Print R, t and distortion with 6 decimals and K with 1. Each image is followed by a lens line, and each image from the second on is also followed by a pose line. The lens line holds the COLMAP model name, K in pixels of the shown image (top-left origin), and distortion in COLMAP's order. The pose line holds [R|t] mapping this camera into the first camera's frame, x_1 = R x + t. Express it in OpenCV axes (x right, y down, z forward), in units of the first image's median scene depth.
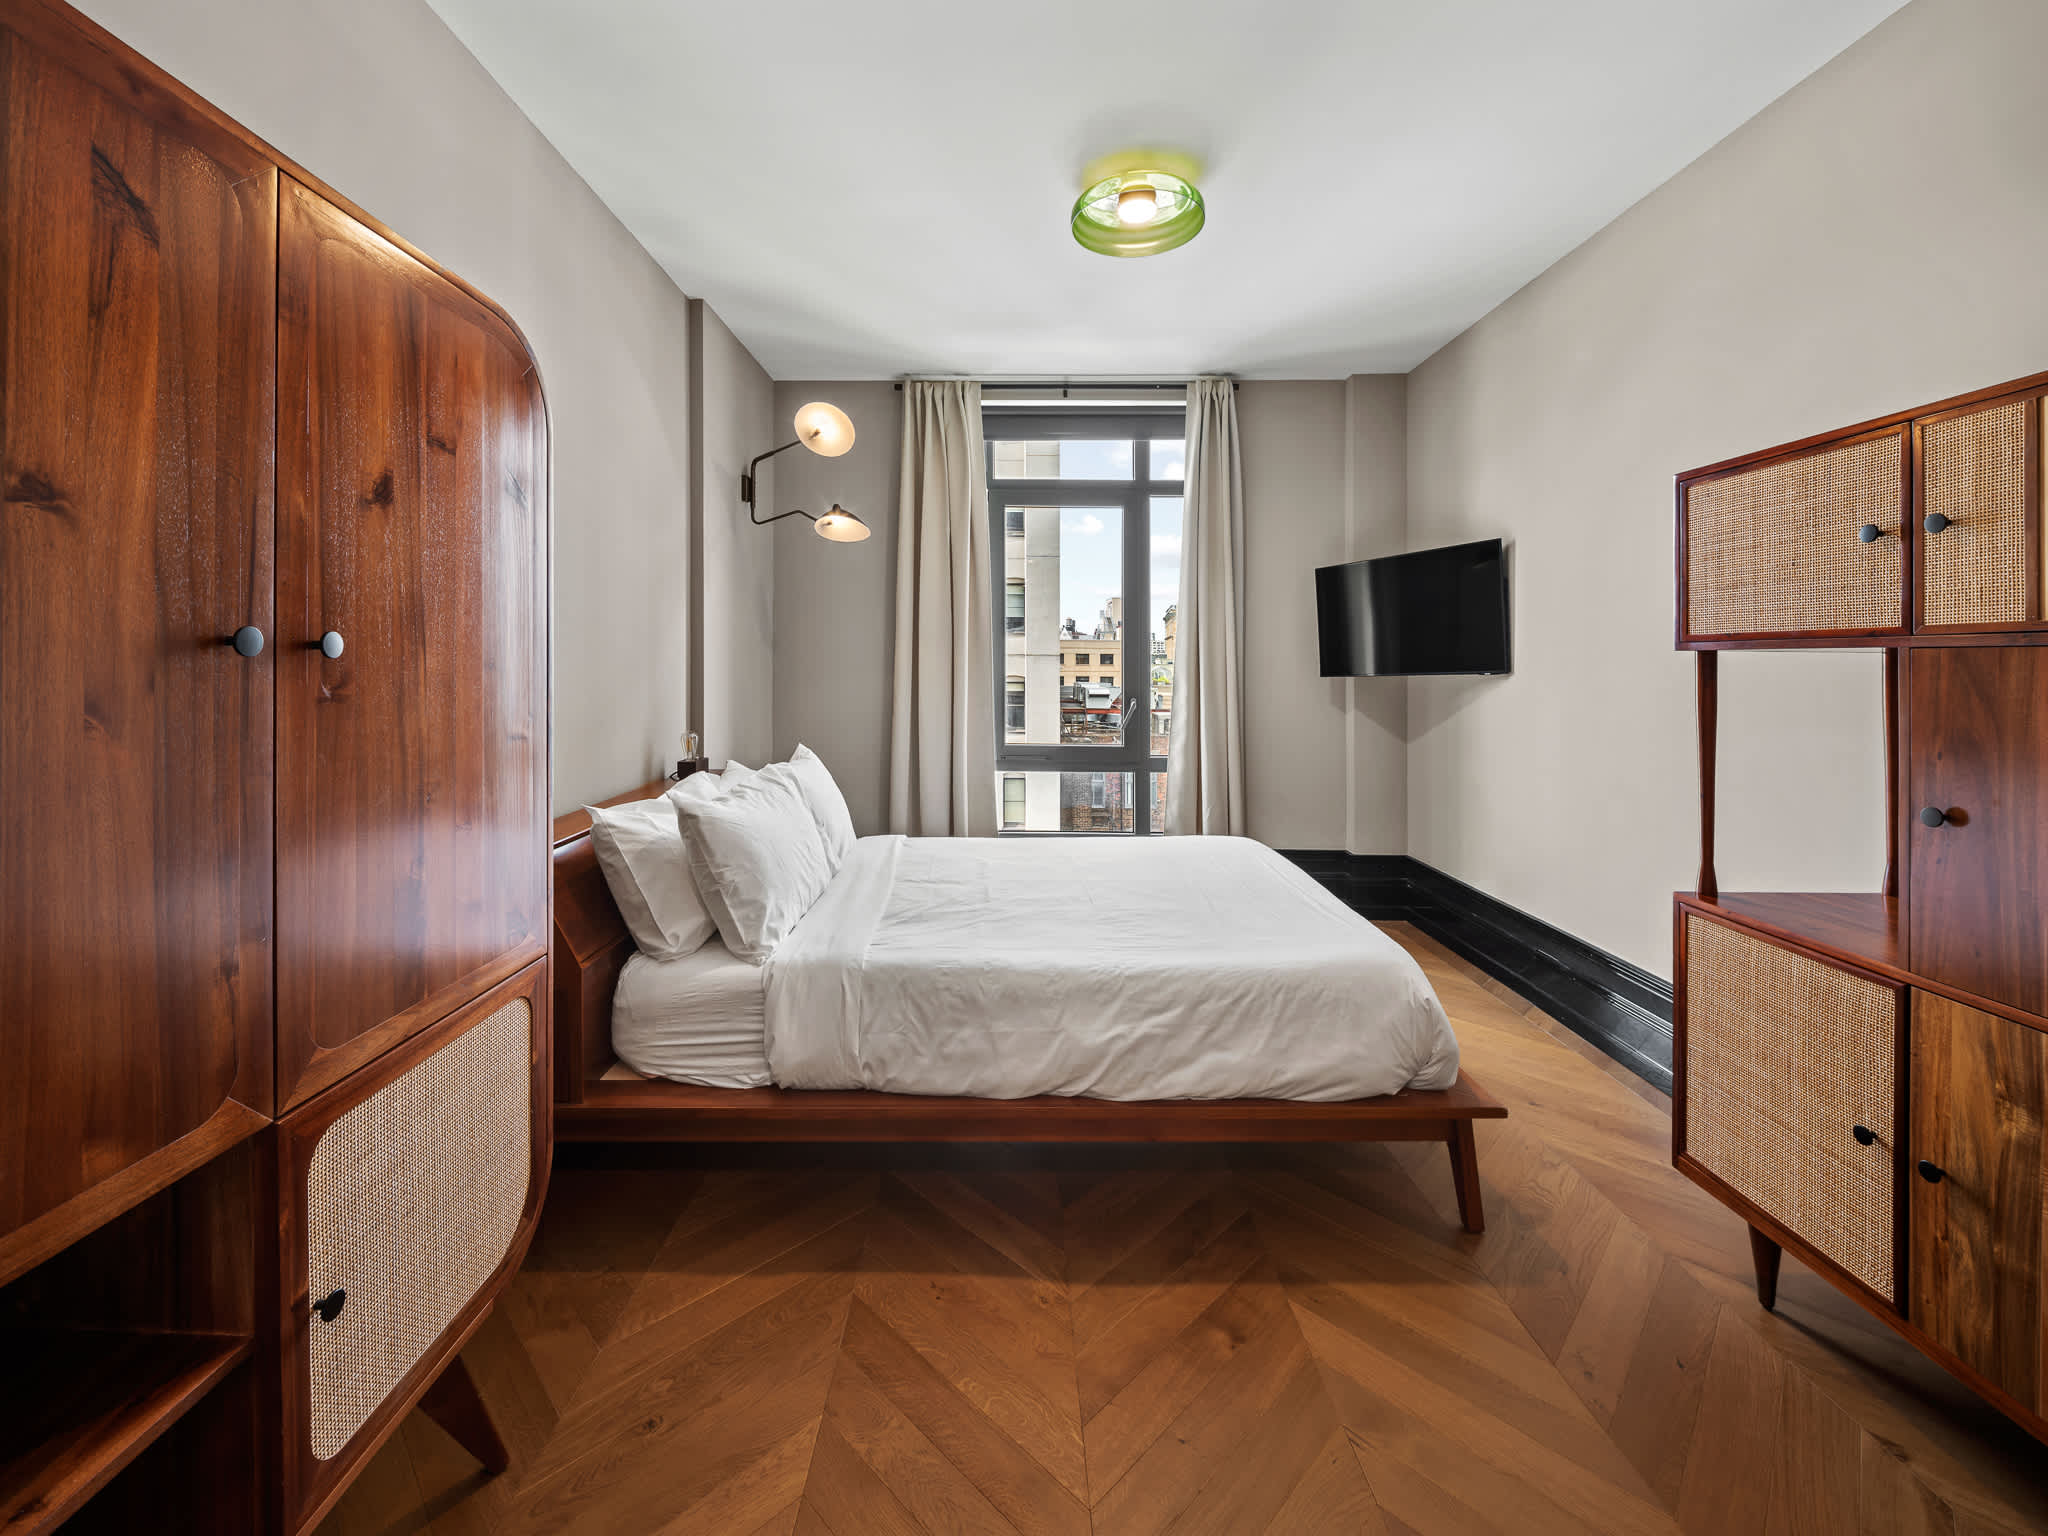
lens RADIAL K [[830.1, 0, 1030.5], [0, 830.1, 644.5], [0, 0, 1]] dist [-0.002600, -0.000502]
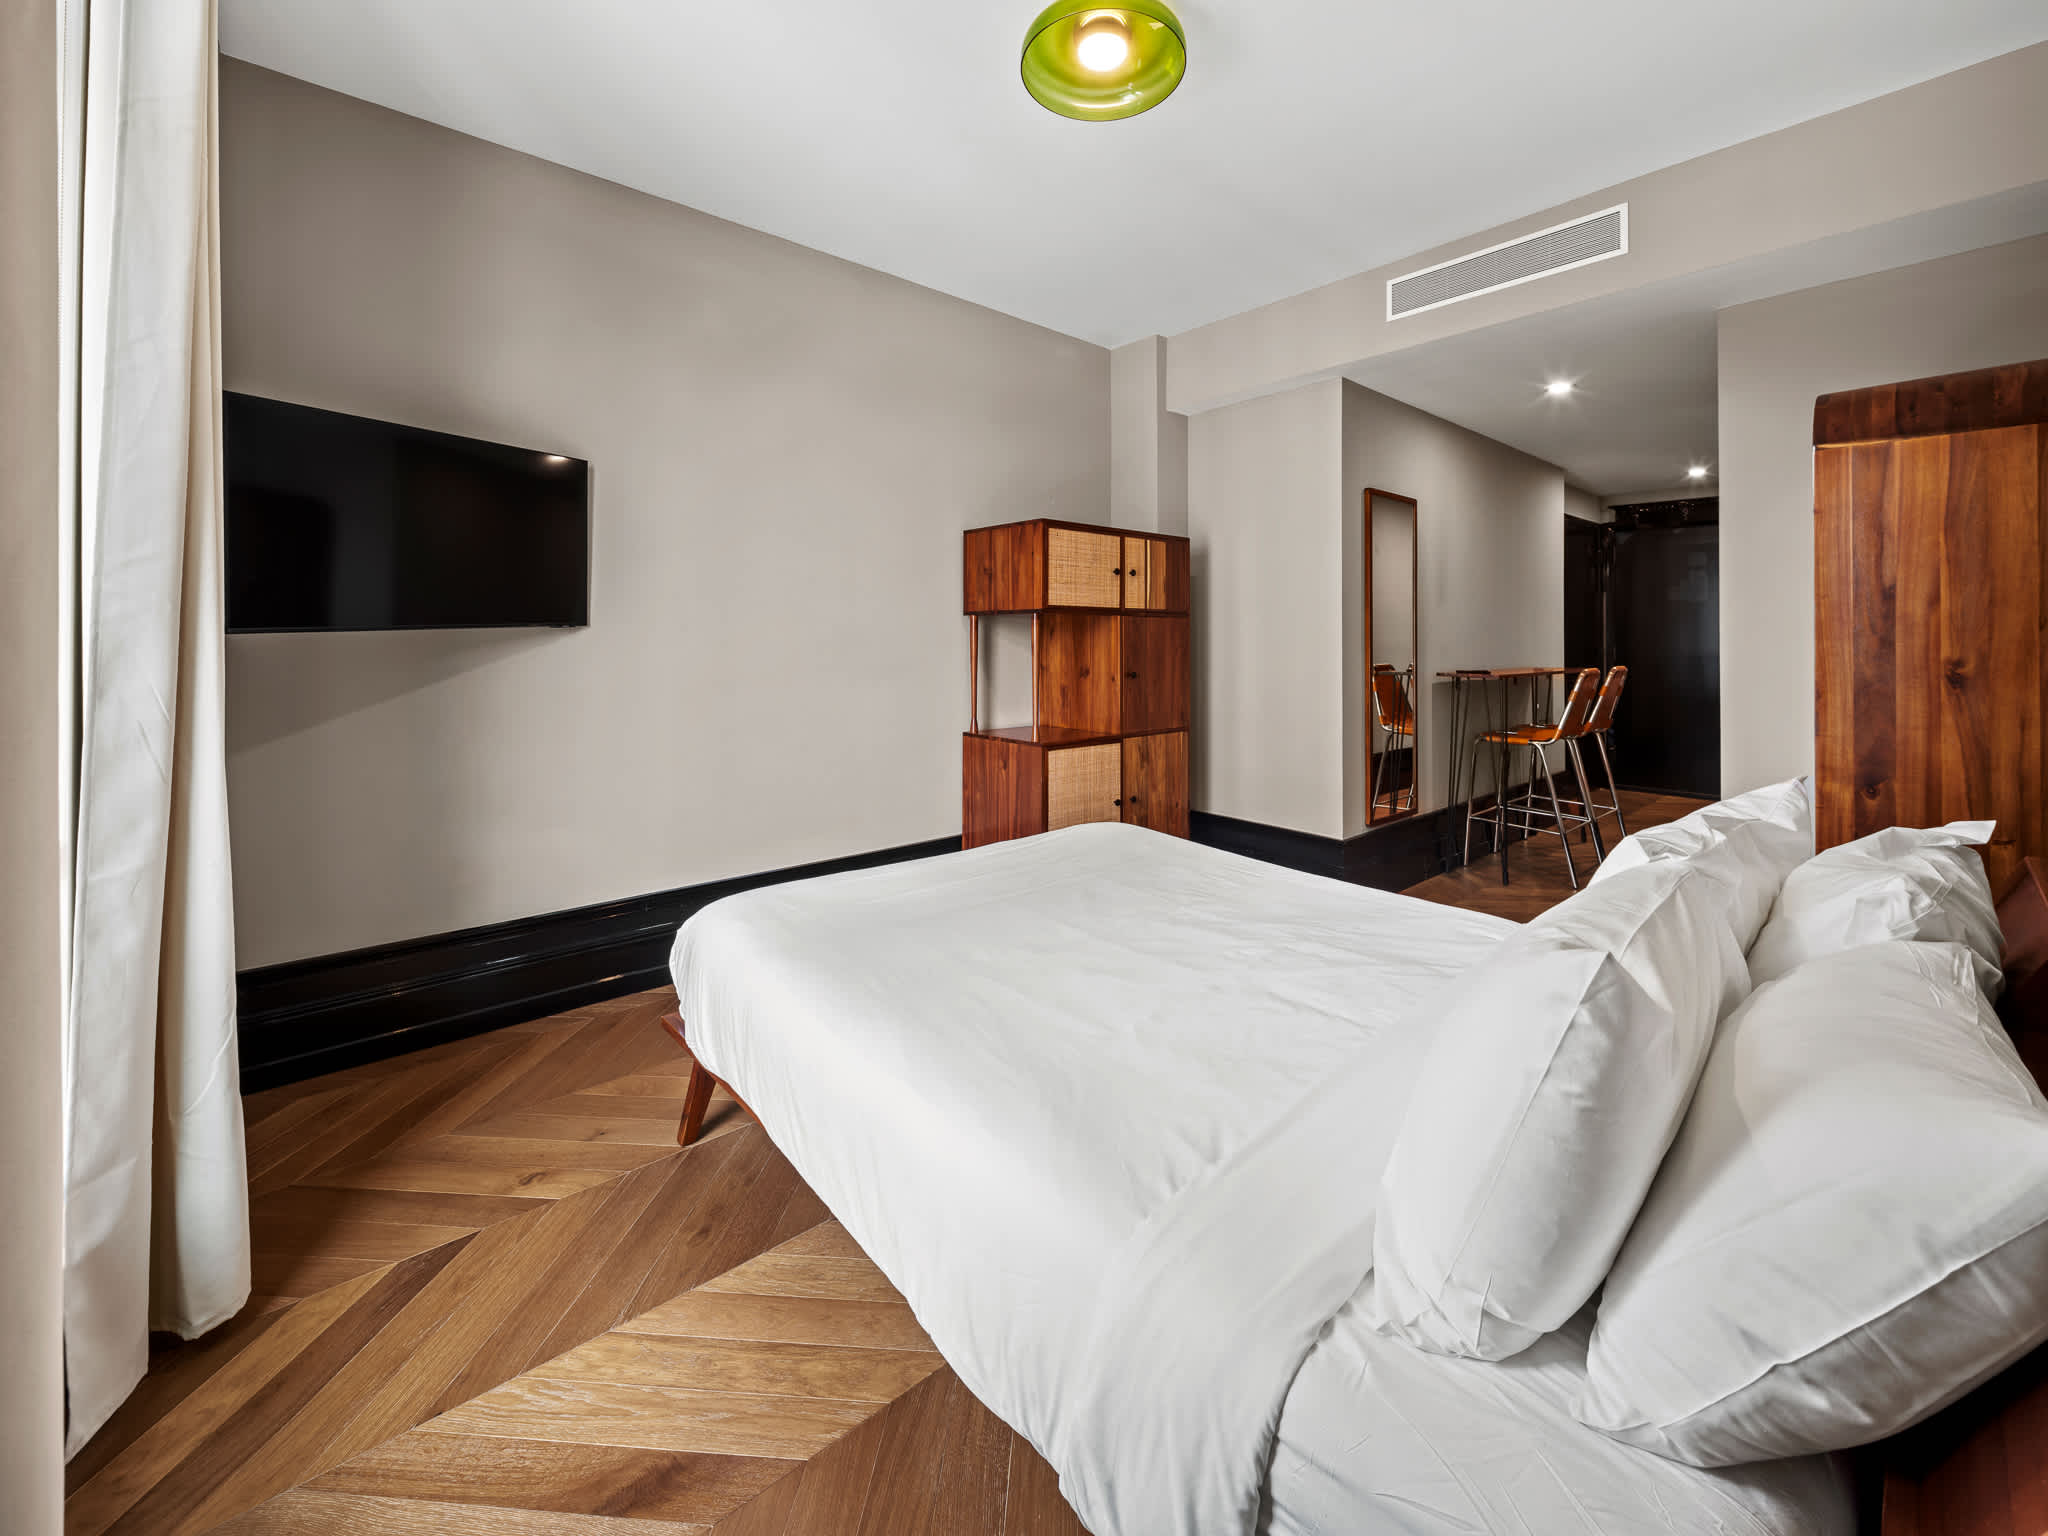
lens RADIAL K [[830.1, 0, 1030.5], [0, 830.1, 644.5], [0, 0, 1]] dist [-0.002600, -0.000502]
pose [[-0.642020, -0.023252, 0.766335, -0.680047], [-0.027643, 0.999592, 0.007171, 0.068076], [-0.766190, -0.016580, -0.642401, 2.400567]]
